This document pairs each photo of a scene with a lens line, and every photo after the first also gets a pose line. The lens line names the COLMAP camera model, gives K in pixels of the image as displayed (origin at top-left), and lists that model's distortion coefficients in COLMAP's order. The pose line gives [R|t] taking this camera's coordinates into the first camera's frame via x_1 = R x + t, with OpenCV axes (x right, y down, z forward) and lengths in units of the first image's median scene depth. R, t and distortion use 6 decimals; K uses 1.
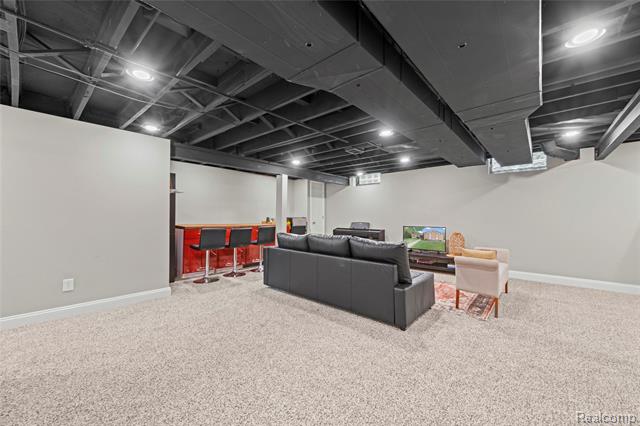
lens RADIAL K [[254.0, 0, 318.1], [0, 254.0, 216.0], [0, 0, 1]] dist [0.011687, -0.000155]
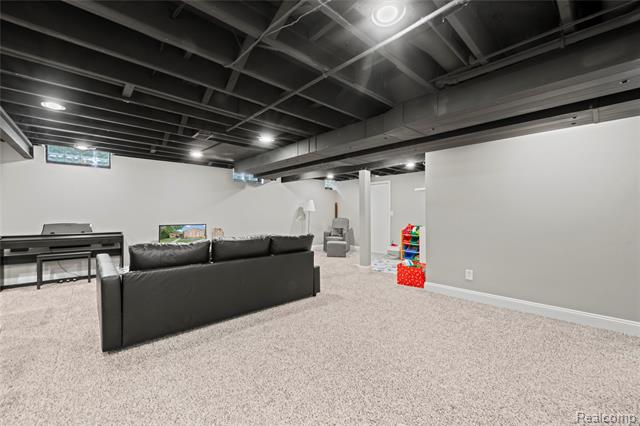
lens RADIAL K [[254.0, 0, 320.8], [0, 254.0, 215.2], [0, 0, 1]] dist [0.011687, -0.000155]
pose [[0.110875, -0.010175, 0.993782, -0.738694], [-0.001424, 0.999945, 0.010397, -0.005893], [-0.993833, -0.002568, 0.110855, 0.579464]]
